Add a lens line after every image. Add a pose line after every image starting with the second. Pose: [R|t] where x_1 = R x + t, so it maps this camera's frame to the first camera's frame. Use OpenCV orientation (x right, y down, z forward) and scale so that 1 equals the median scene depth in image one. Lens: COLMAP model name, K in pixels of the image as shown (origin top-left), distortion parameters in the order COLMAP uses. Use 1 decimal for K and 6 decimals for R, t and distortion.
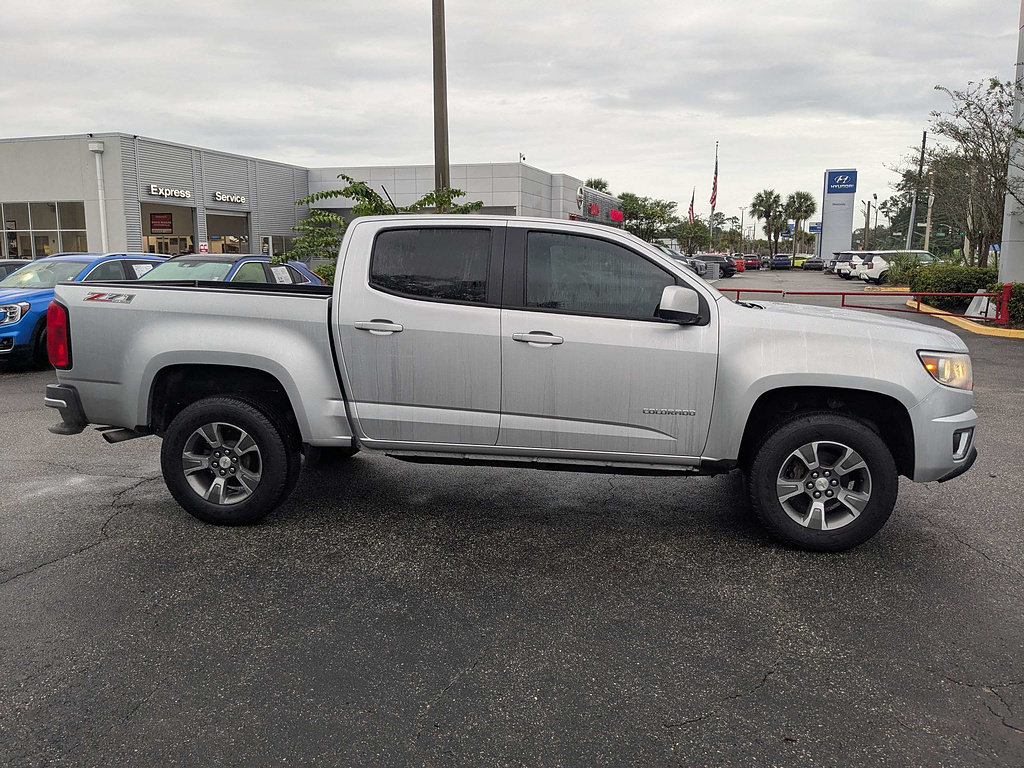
lens RADIAL K [[813.9, 0, 508.7], [0, 813.9, 391.3], [0, 0, 1]] dist [0.040920, -0.074913]
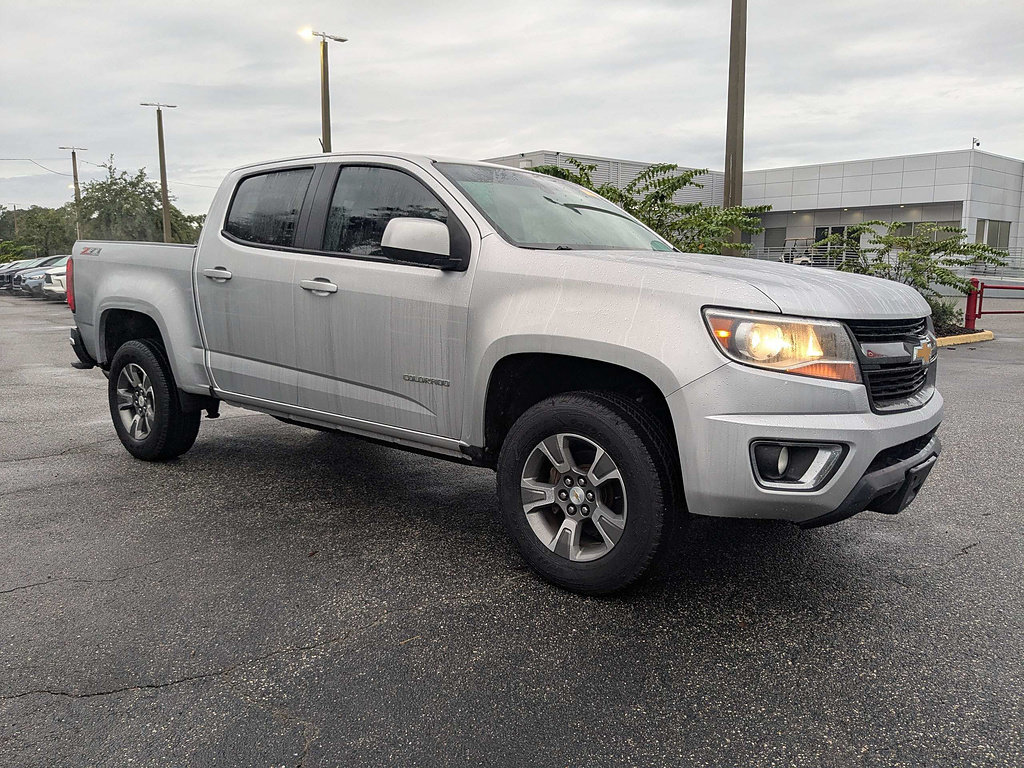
lens RADIAL K [[813.9, 0, 486.7], [0, 813.9, 412.2], [0, 0, 1]] dist [0.040920, -0.074913]
pose [[0.837228, 0.094320, -0.538659, 0.687968], [-0.090104, 0.995344, 0.034239, 0.024406], [0.539380, 0.019870, 0.841828, 0.362067]]
